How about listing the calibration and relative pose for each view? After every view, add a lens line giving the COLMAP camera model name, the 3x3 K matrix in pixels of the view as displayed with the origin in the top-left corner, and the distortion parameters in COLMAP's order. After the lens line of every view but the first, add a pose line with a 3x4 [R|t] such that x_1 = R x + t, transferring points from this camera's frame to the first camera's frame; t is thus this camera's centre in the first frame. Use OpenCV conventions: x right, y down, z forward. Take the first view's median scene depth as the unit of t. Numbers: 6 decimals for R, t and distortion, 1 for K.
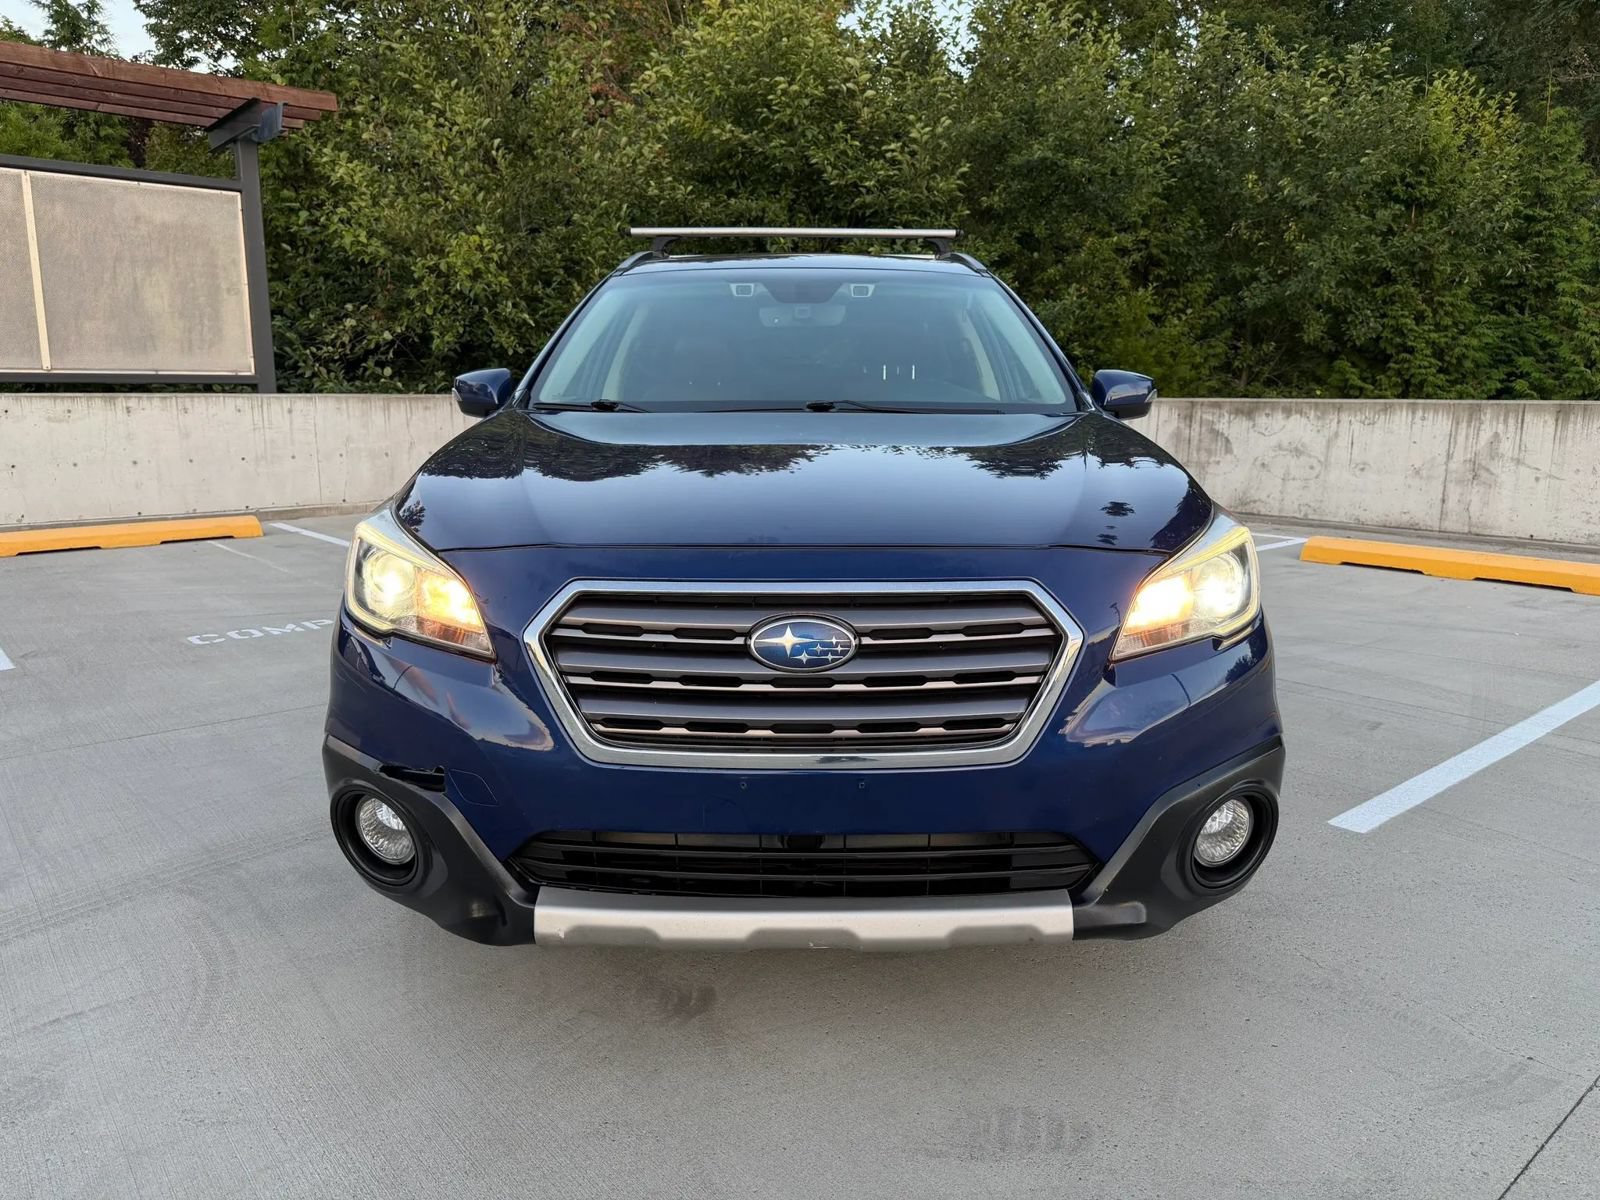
lens RADIAL K [[1177.6, 0, 803.6], [0, 1177.6, 581.5], [0, 0, 1]] dist [0.083287, -0.109235]
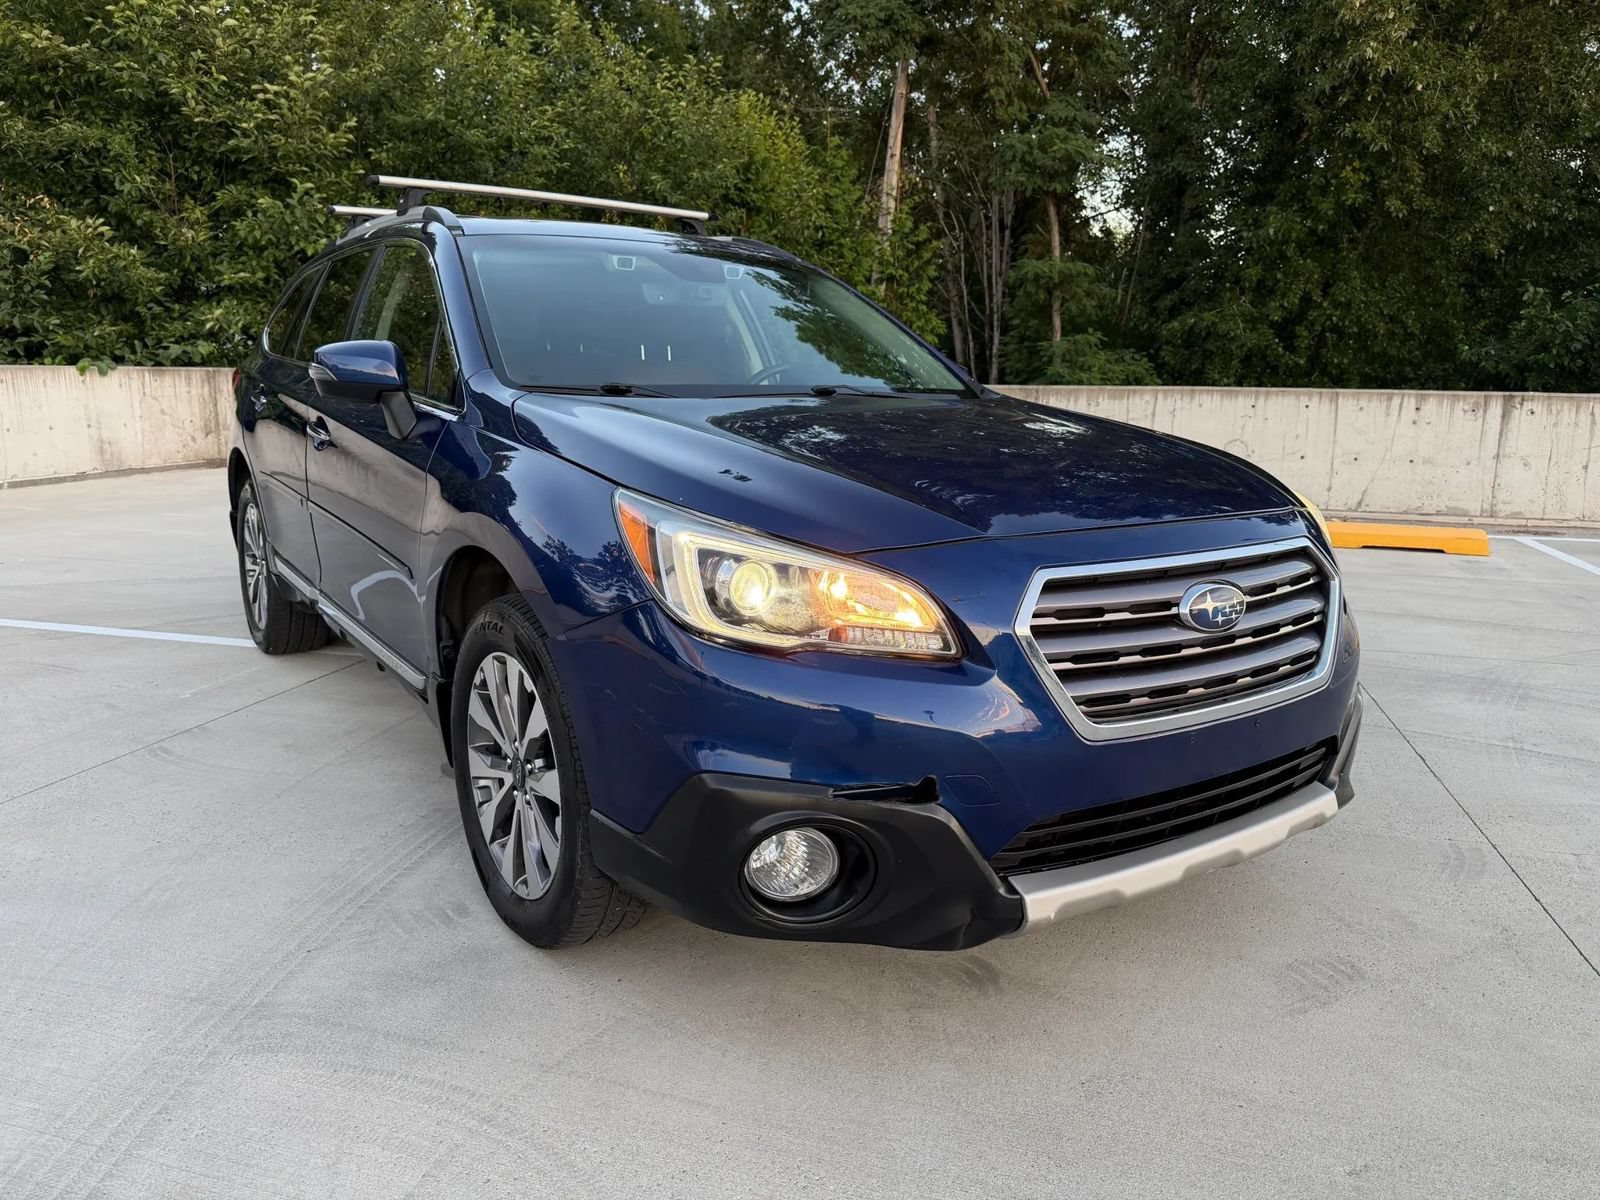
lens RADIAL K [[1195.8, 0, 800.0], [0, 1195.8, 600.0], [0, 0, 1]] dist [0.001084, -0.005494]
pose [[0.820424, -0.094483, 0.563894, -0.199039], [0.075391, 0.995517, 0.057116, -0.010051], [-0.566763, -0.004347, 0.823870, 0.059288]]
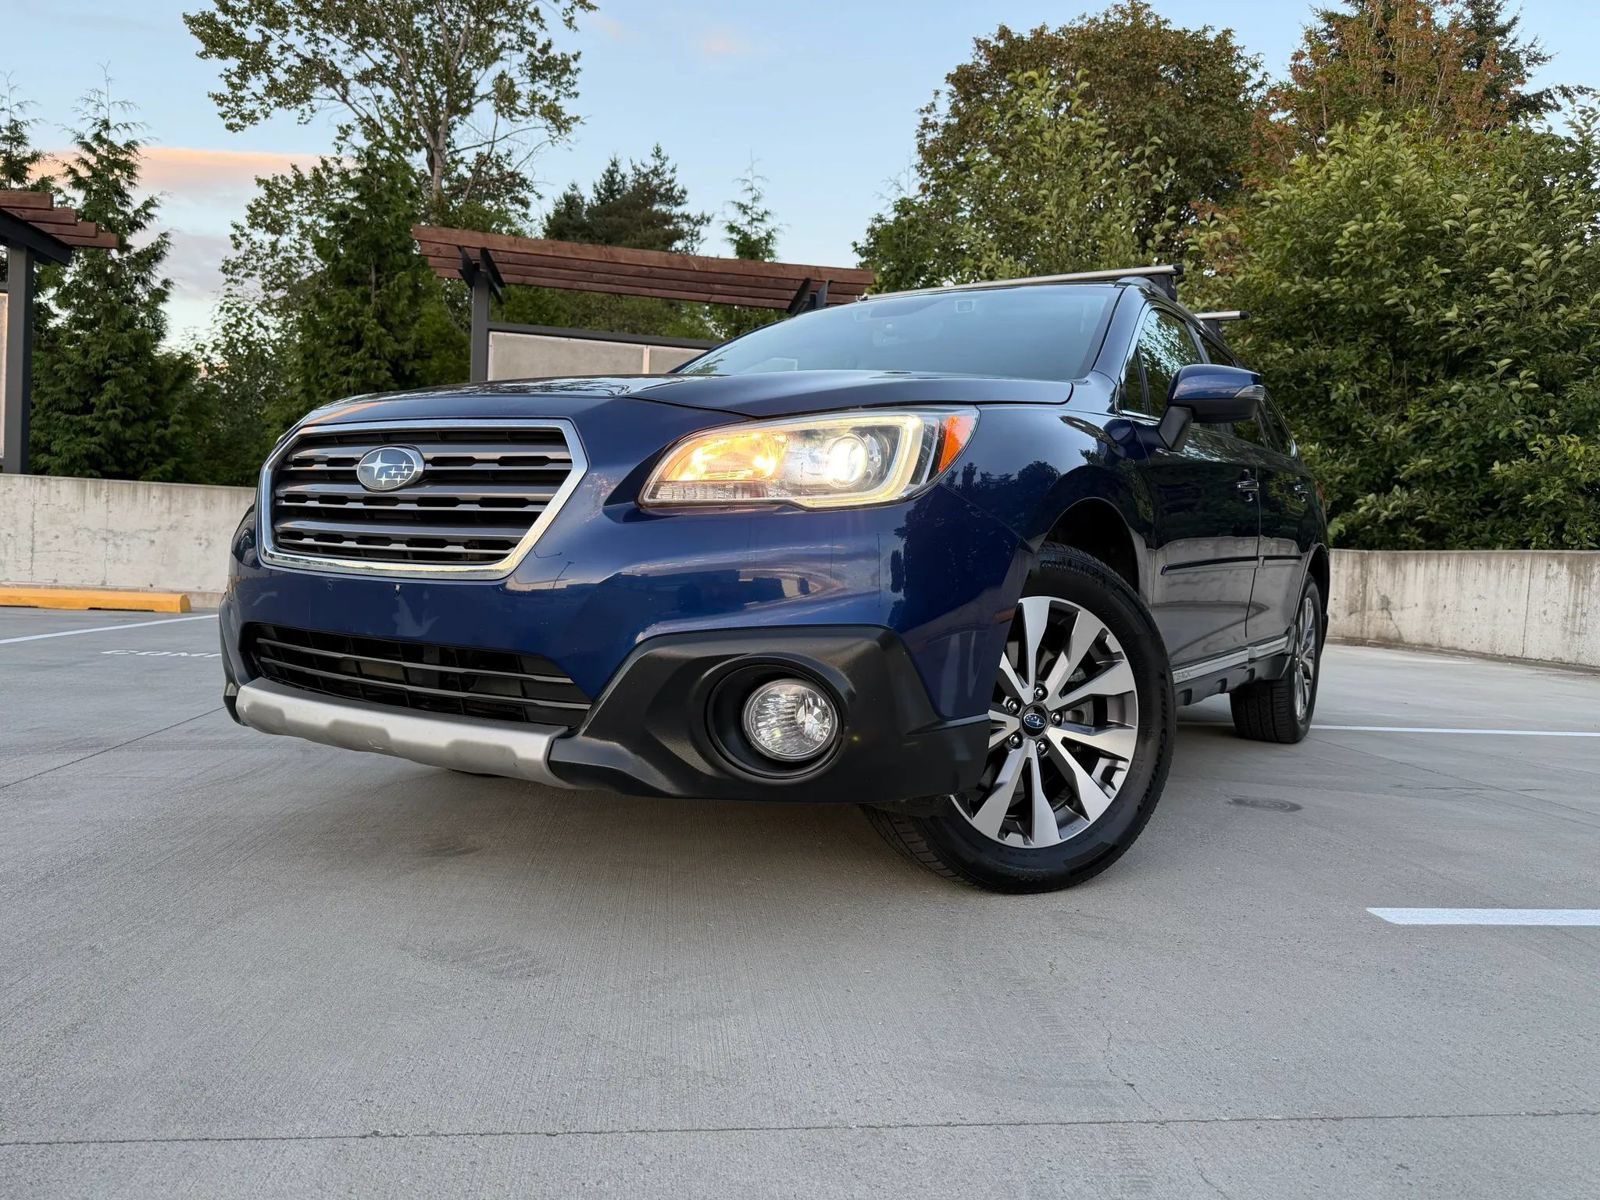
lens RADIAL K [[1188.5, 0, 800.0], [0, 1188.5, 600.0], [0, 0, 1]] dist [0.003124, -0.006445]
pose [[0.831941, 0.047279, -0.552846, 0.202788], [-0.133313, 0.984209, -0.116445, 0.053529], [0.538611, 0.170577, 0.825107, 0.057686]]
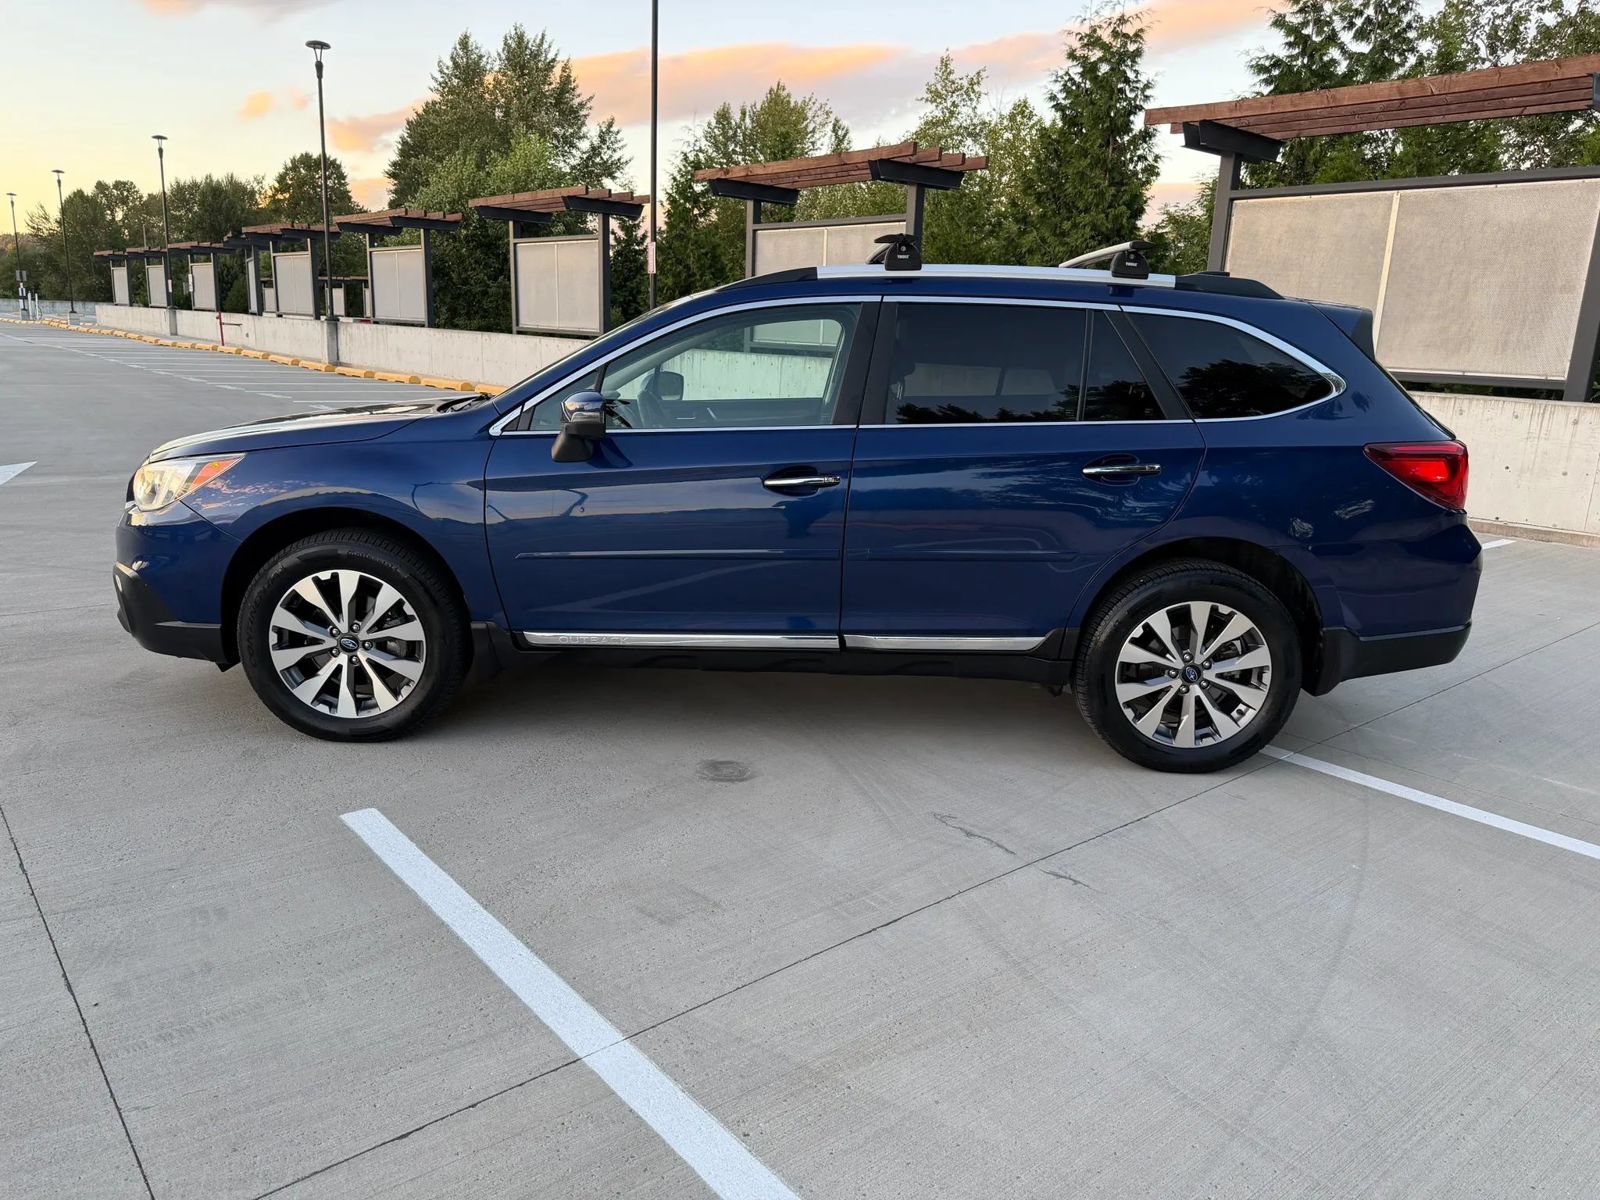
lens RADIAL K [[1192.8, 0, 800.0], [0, 1192.8, 600.0], [0, 0, 1]] dist [0.031442, -0.001664]
pose [[-0.063594, 0.219755, -0.973480, 0.526136], [-0.196125, 0.953681, 0.228097, -0.111110], [0.978515, 0.205429, -0.017549, 0.488133]]
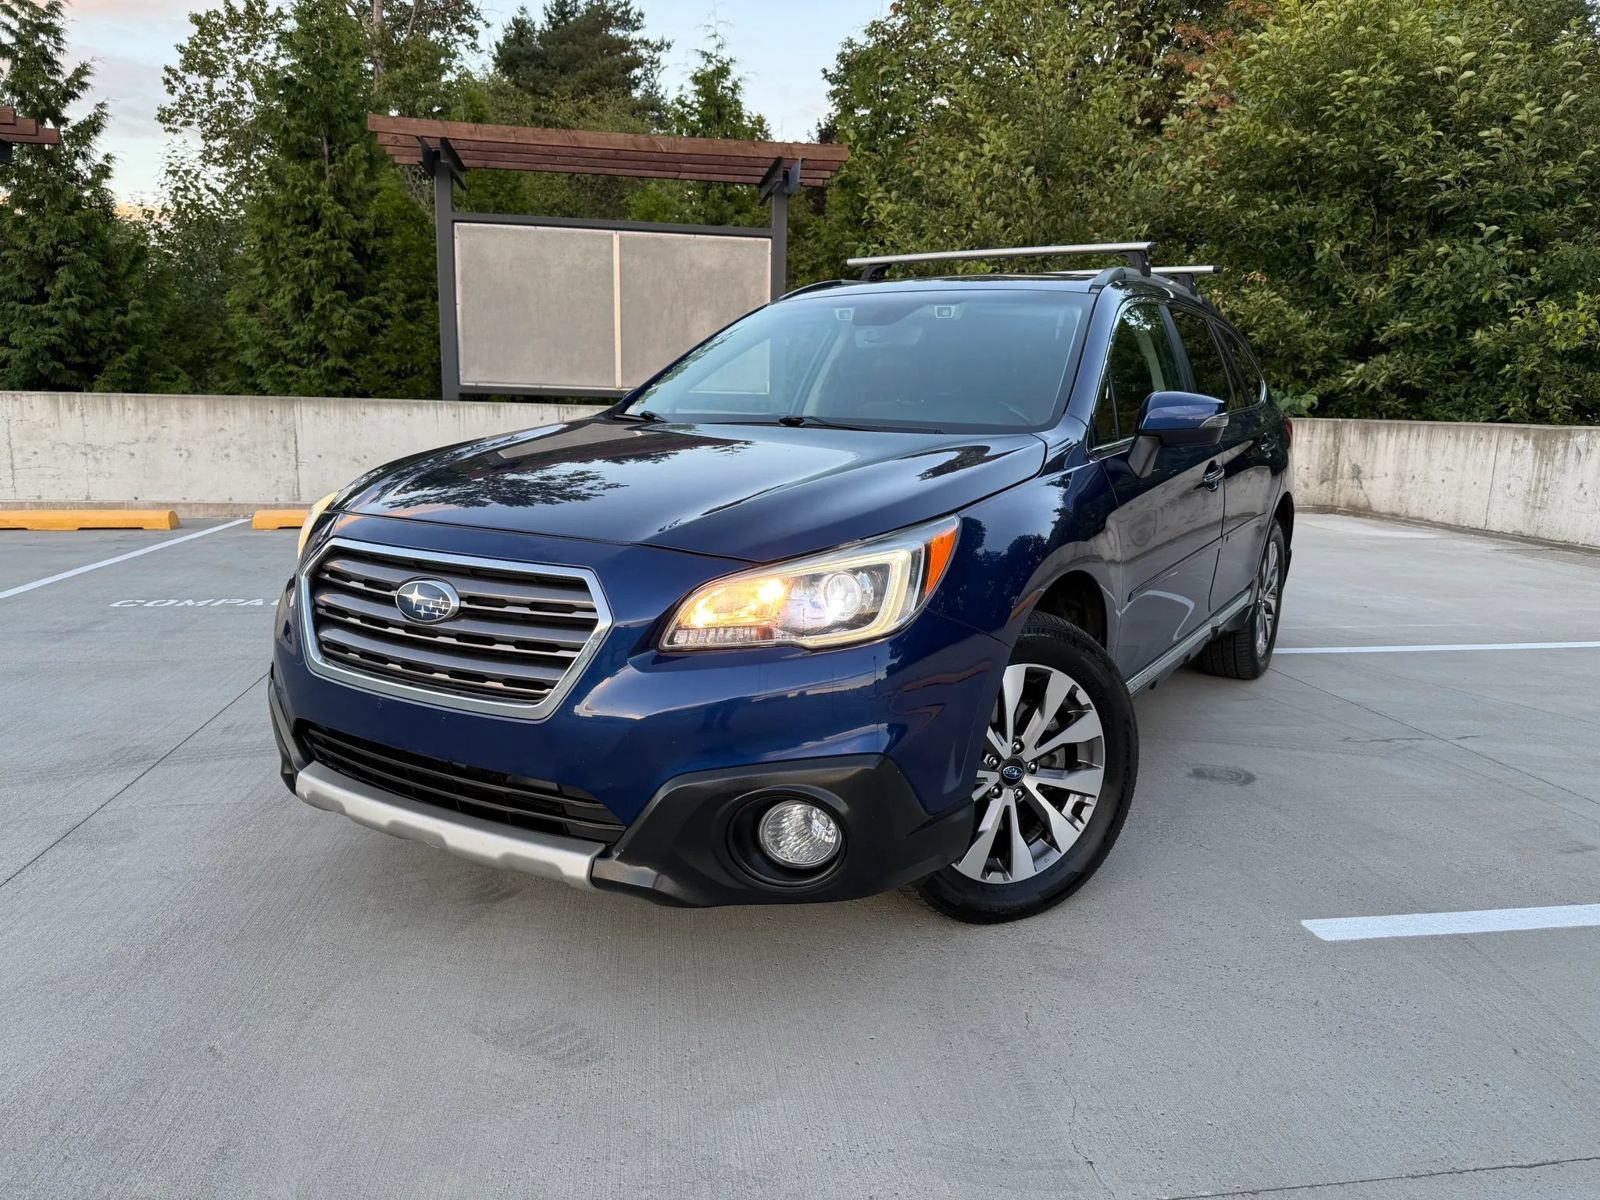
lens RADIAL K [[1195.8, 0, 800.0], [0, 1195.8, 600.0], [0, 0, 1]] dist [0.001084, -0.005494]
pose [[0.843871, 0.100879, -0.526978, 0.209427], [-0.102106, 0.994411, 0.026852, -0.004960], [0.526741, 0.031148, 0.849455, 0.025323]]
